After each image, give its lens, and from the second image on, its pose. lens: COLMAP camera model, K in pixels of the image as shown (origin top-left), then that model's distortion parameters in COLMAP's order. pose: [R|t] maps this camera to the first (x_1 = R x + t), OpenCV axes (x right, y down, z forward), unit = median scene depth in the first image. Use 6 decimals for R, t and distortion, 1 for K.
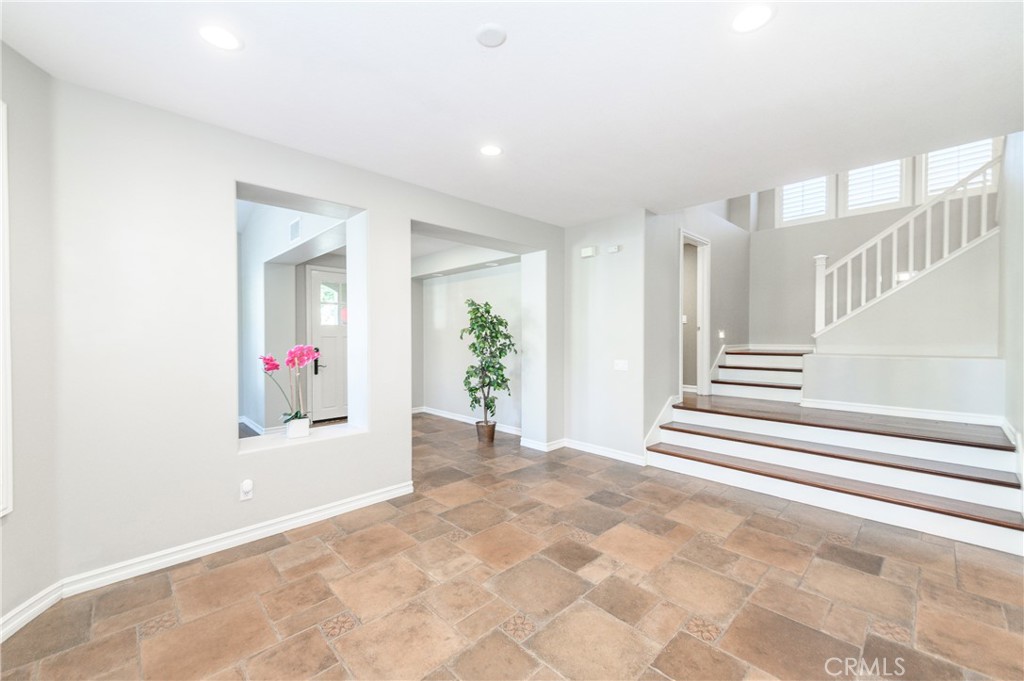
lens RADIAL K [[407.1, 0, 512.0], [0, 407.1, 340.5], [0, 0, 1]] dist [0.002157, 0.000055]
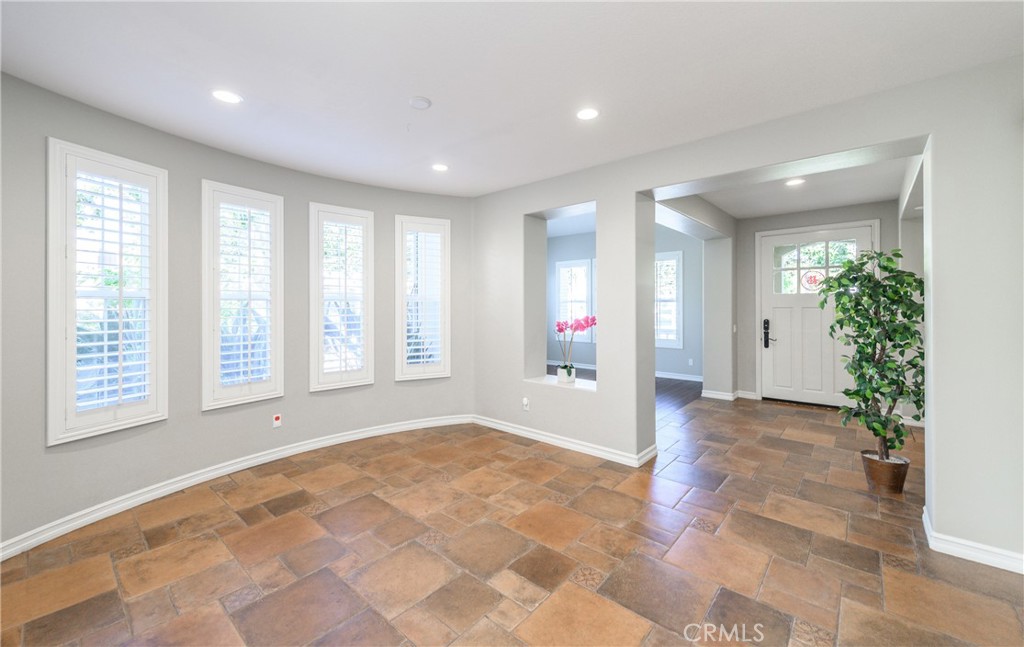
lens RADIAL K [[404.7, 0, 510.6], [0, 404.7, 301.8], [0, 0, 1]] dist [0.001870, 0.000087]
pose [[0.083666, -0.004504, -0.996484, 0.982585], [-0.009566, 0.999940, -0.005322, -0.027760], [0.996448, 0.009977, 0.083617, 0.847209]]
